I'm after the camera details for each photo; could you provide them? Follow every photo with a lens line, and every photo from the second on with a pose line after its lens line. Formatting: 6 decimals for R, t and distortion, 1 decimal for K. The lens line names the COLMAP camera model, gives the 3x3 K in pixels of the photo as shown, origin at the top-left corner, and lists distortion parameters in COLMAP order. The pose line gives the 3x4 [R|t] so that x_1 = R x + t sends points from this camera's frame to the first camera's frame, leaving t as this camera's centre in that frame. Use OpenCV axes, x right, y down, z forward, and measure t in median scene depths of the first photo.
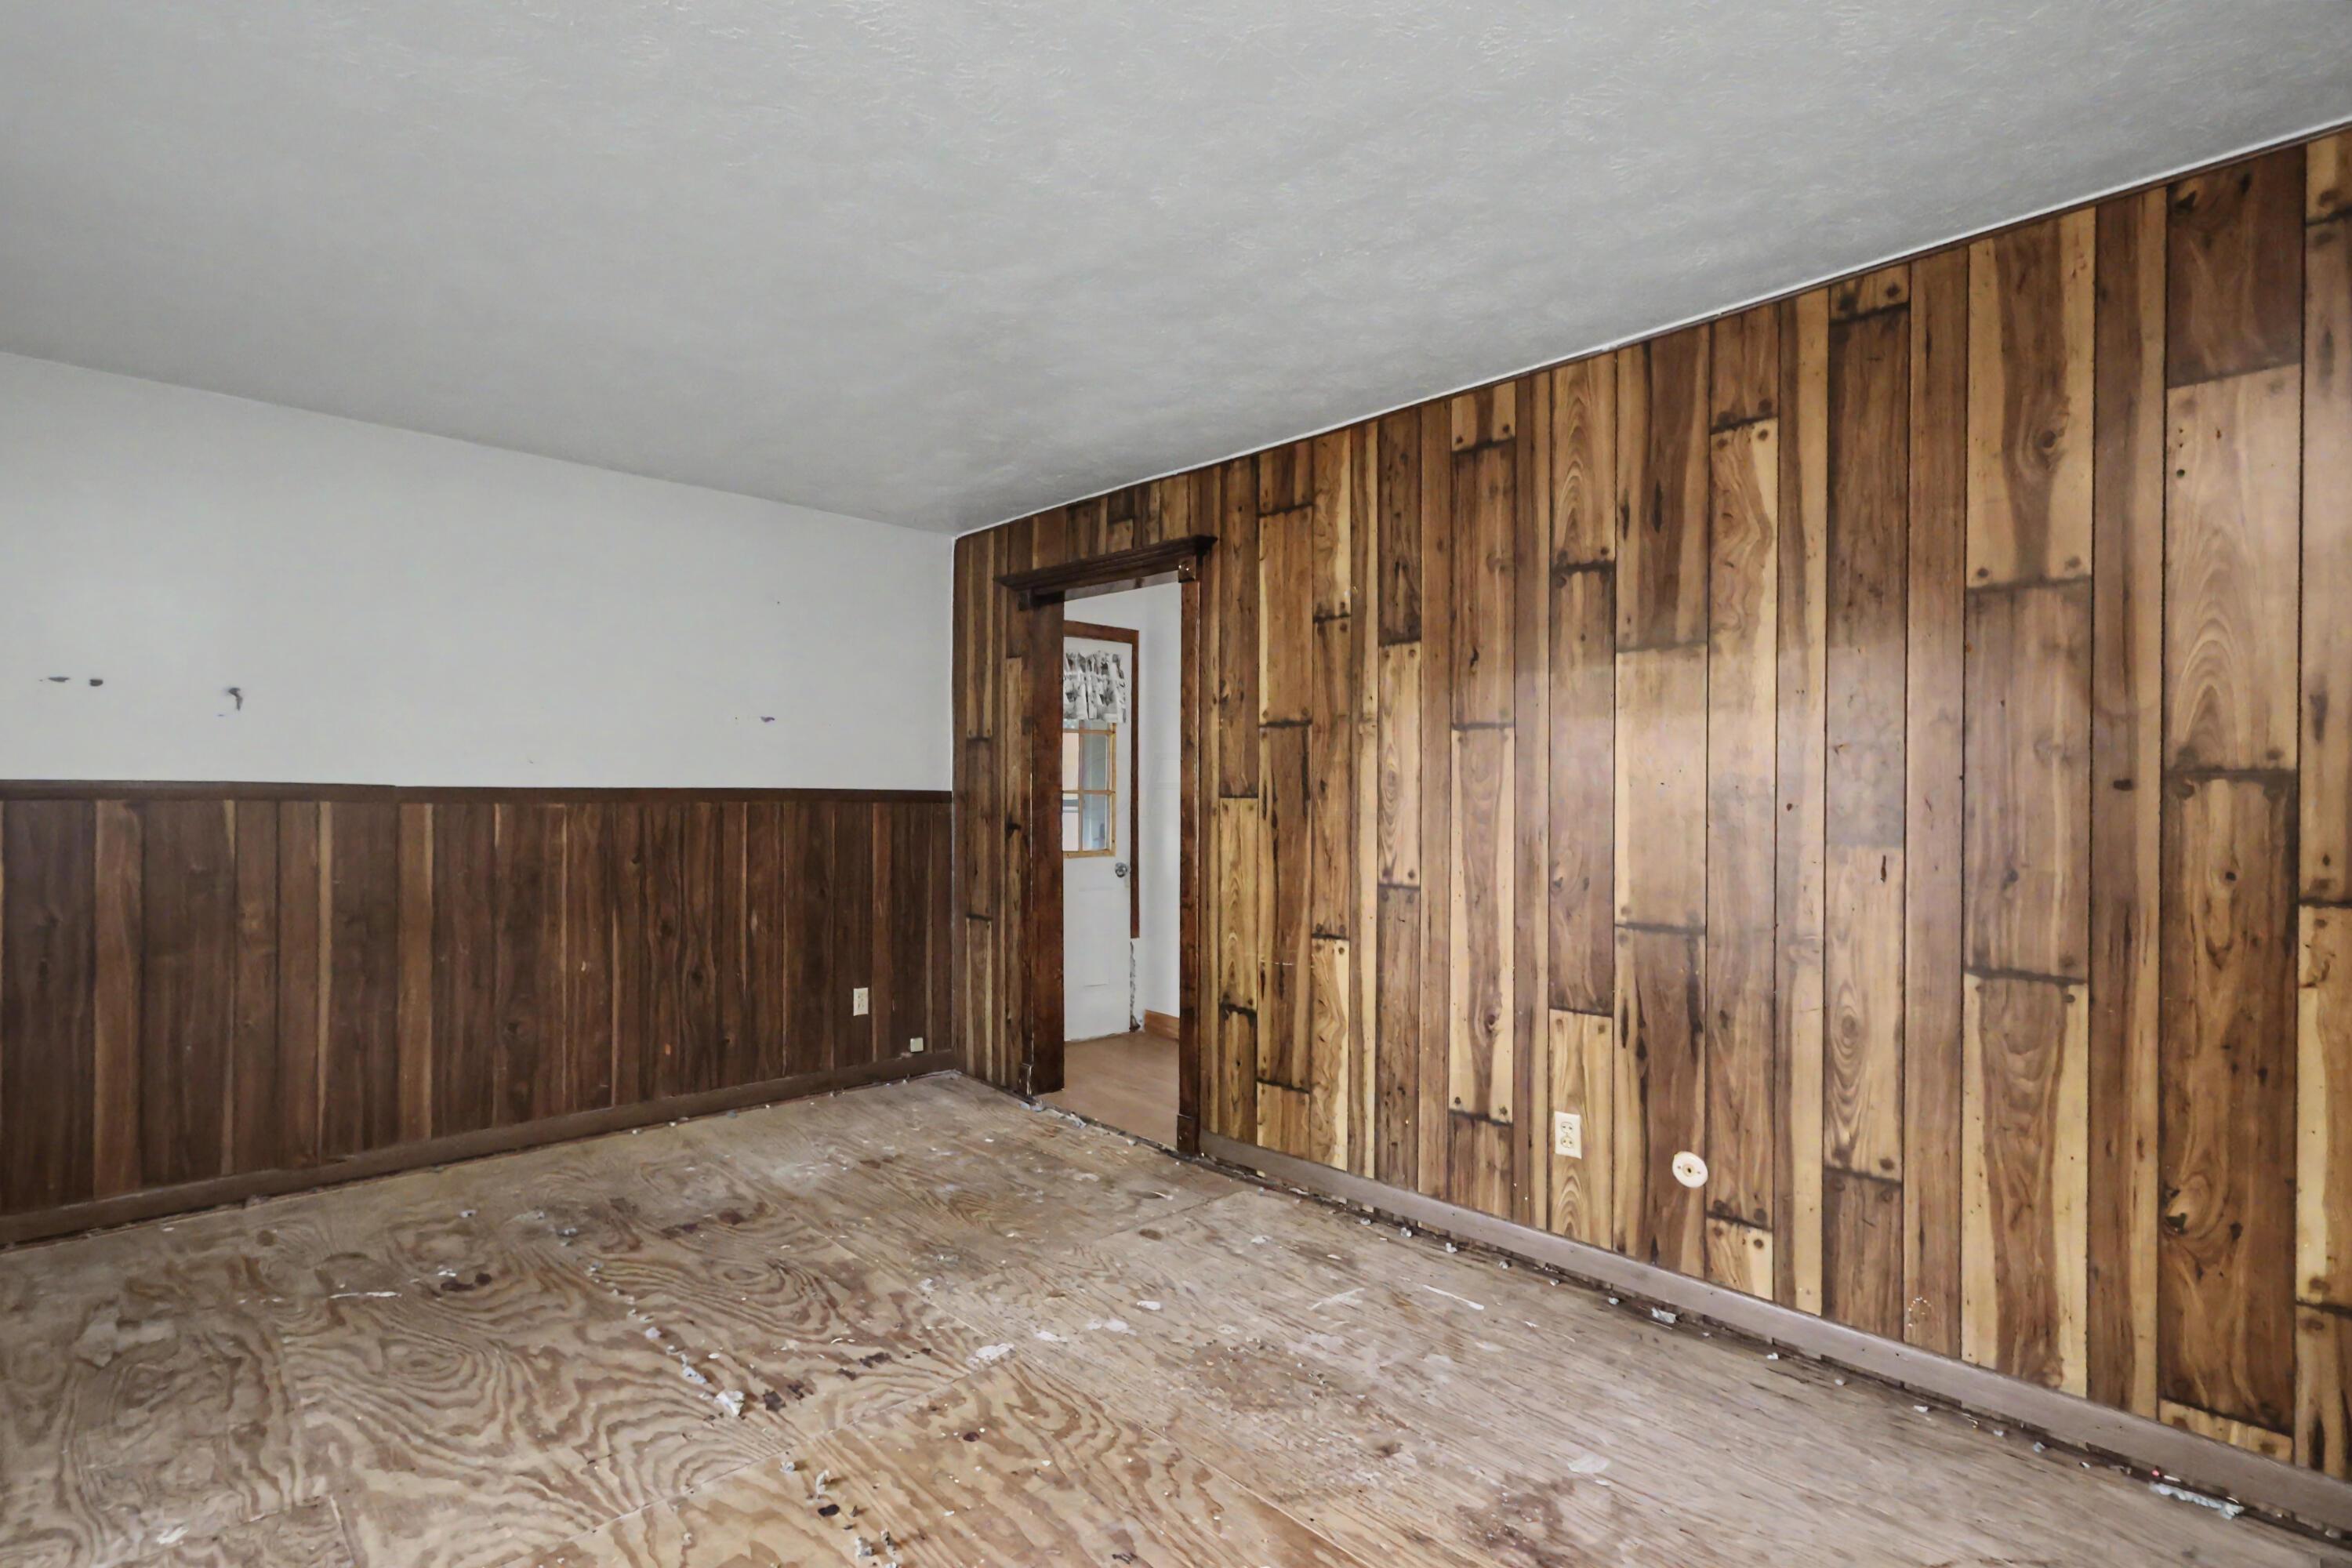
lens RADIAL K [[1107.3, 0, 1172.0], [0, 1107.3, 795.9], [0, 0, 1]] dist [0.000776, 0.000646]
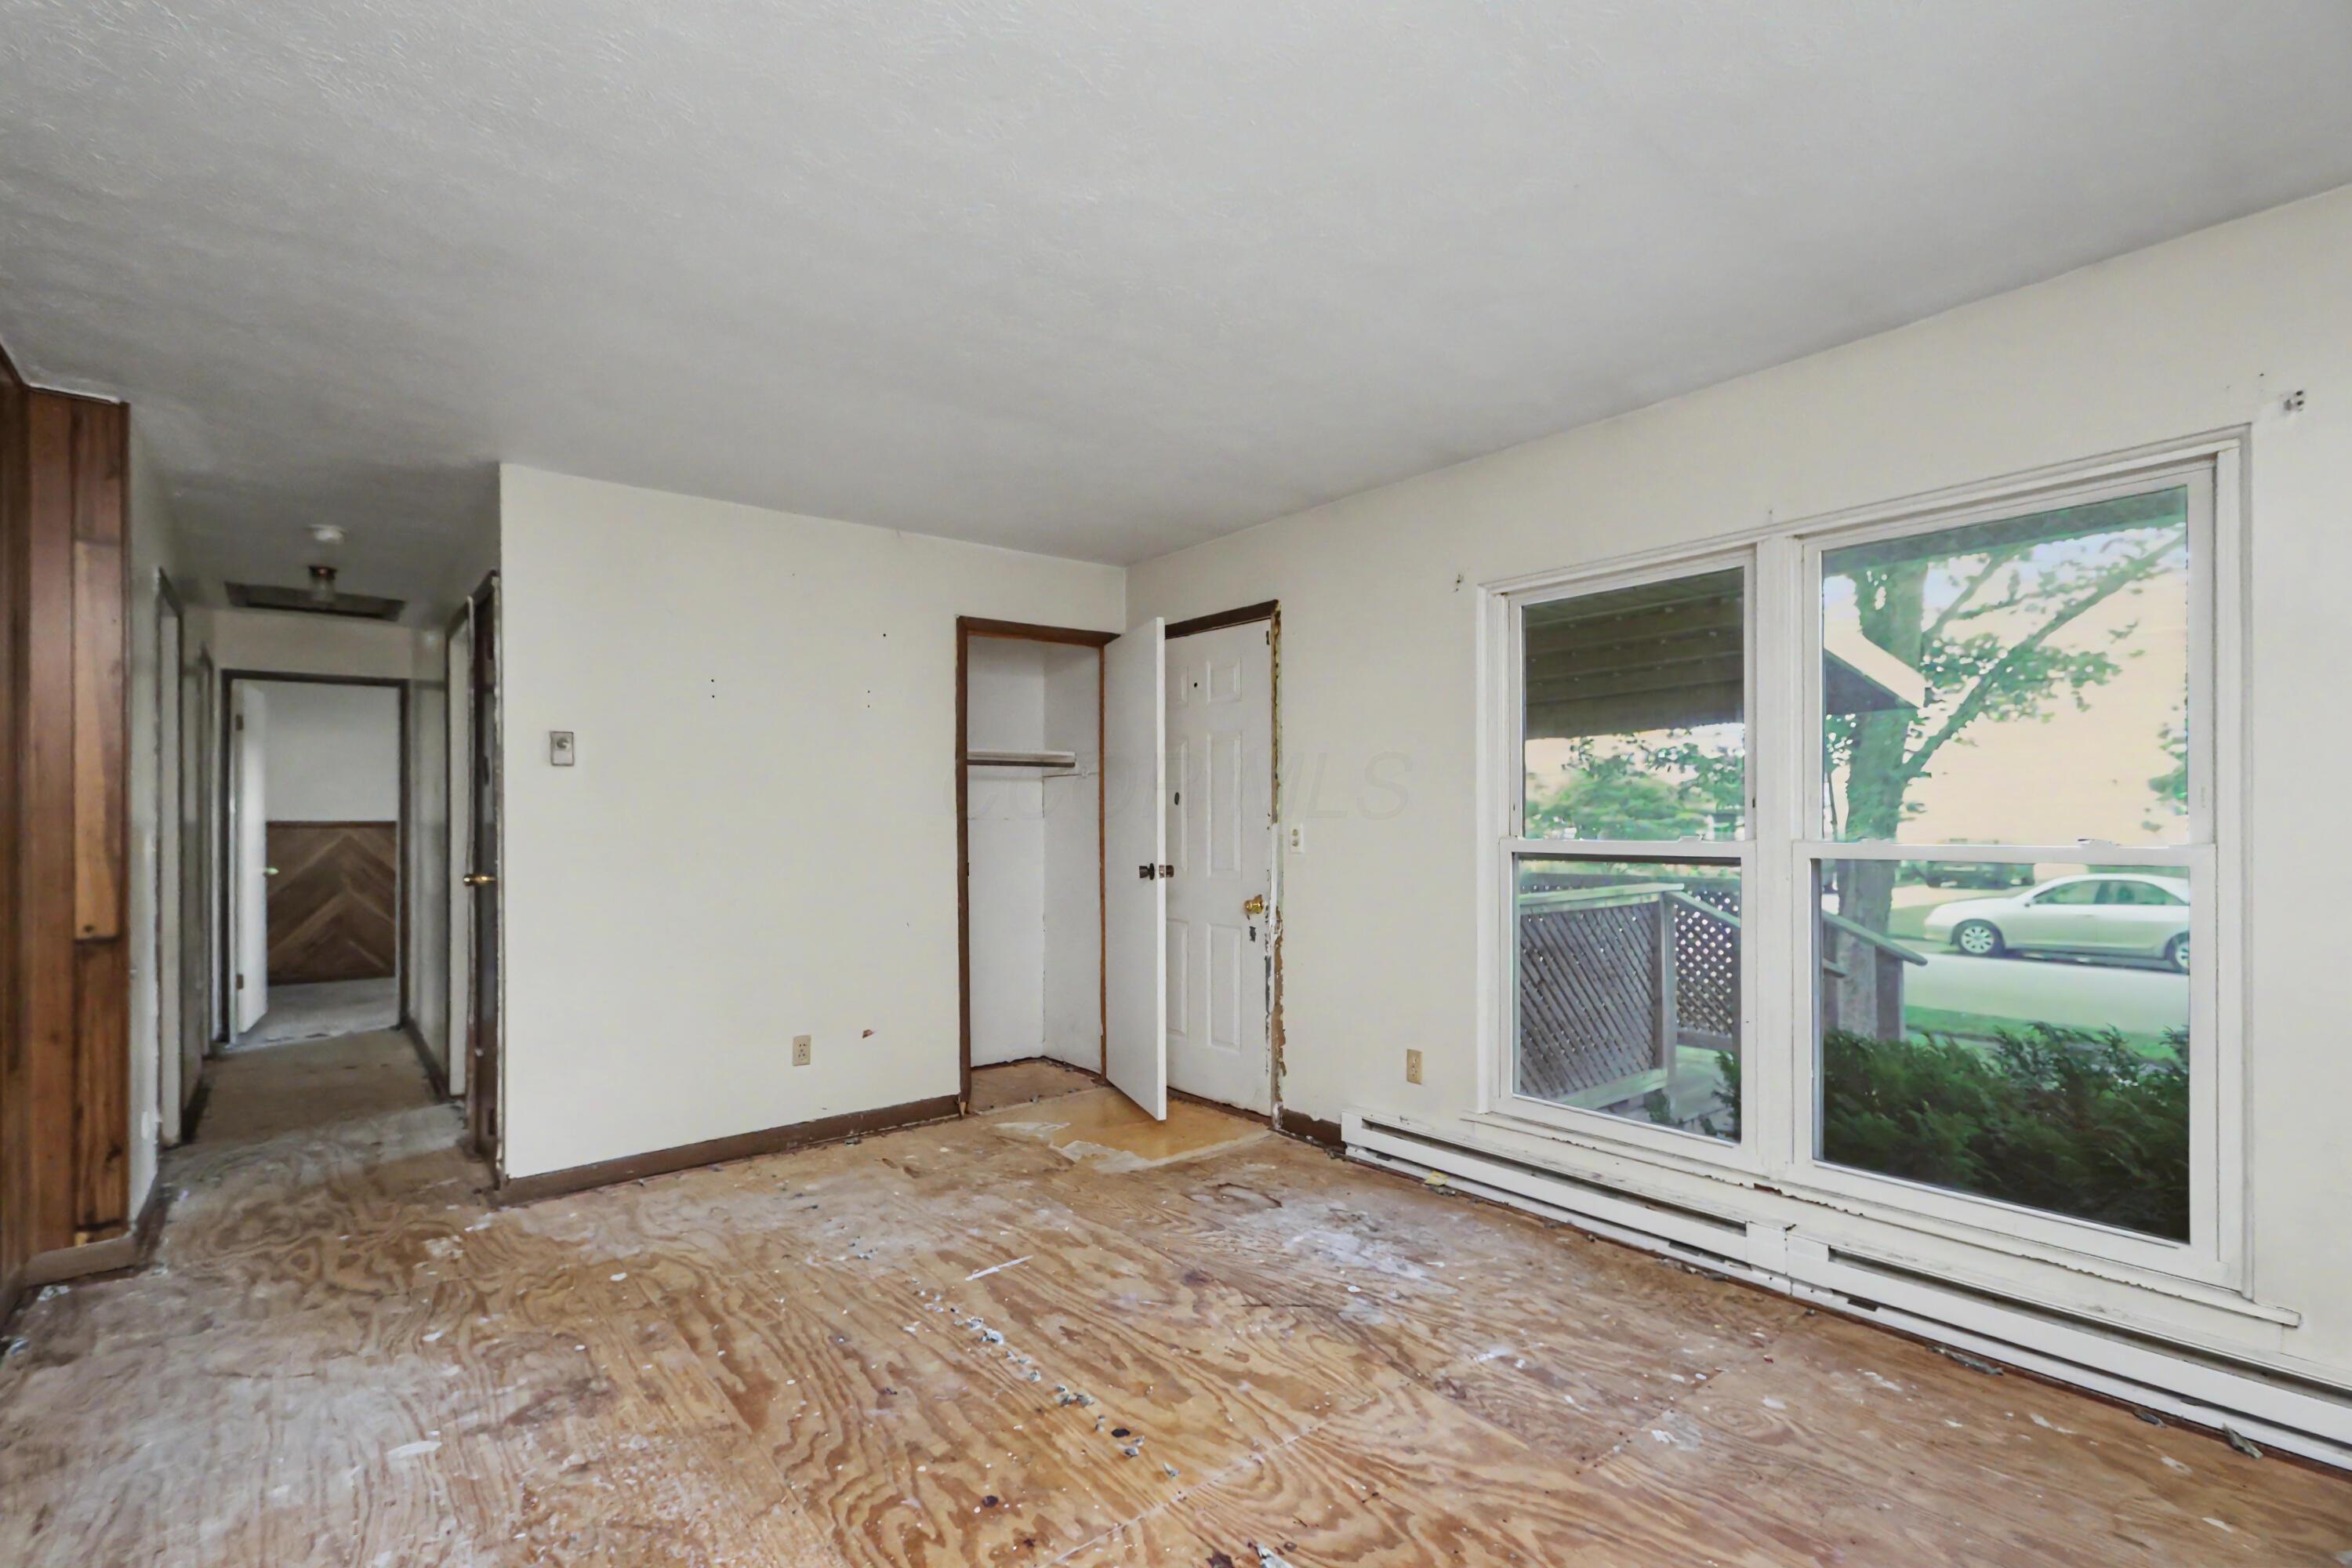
lens RADIAL K [[1107.3, 0, 1175.3], [0, 1107.3, 804.5], [0, 0, 1]] dist [0.000776, 0.000646]
pose [[-0.995743, -0.000507, 0.092169, -0.438564], [-0.002001, 0.999868, -0.016117, 0.009336], [-0.092148, -0.016233, -0.995613, 1.999462]]
